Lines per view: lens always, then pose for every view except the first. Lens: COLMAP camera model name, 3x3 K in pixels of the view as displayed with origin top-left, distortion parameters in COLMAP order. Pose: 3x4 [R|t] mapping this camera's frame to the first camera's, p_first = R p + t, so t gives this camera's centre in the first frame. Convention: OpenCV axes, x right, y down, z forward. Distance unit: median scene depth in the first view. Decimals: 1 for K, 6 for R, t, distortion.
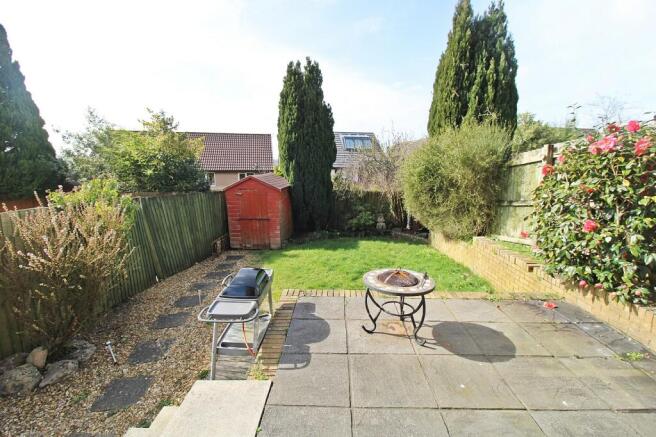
lens RADIAL K [[310.5, 0, 324.5], [0, 310.5, 211.4], [0, 0, 1]] dist [-0.000639, -0.015182]
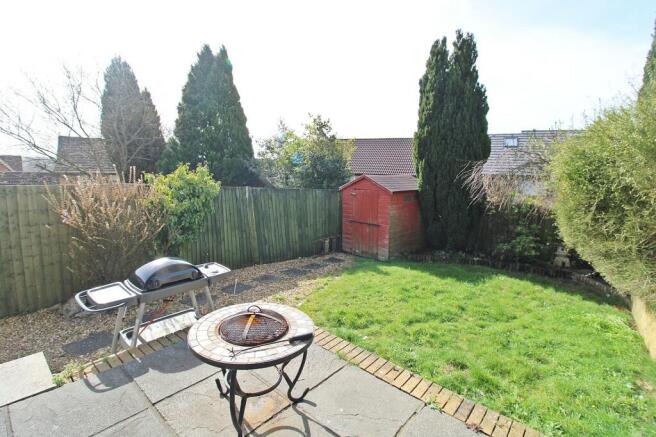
lens RADIAL K [[310.5, 0, 324.5], [0, 310.5, 211.4], [0, 0, 1]] dist [-0.000639, -0.015182]
pose [[0.771230, 0.106516, -0.627581, 0.240789], [-0.124725, 0.992076, 0.015106, -0.007979], [0.624218, 0.066625, 0.778404, 0.218108]]
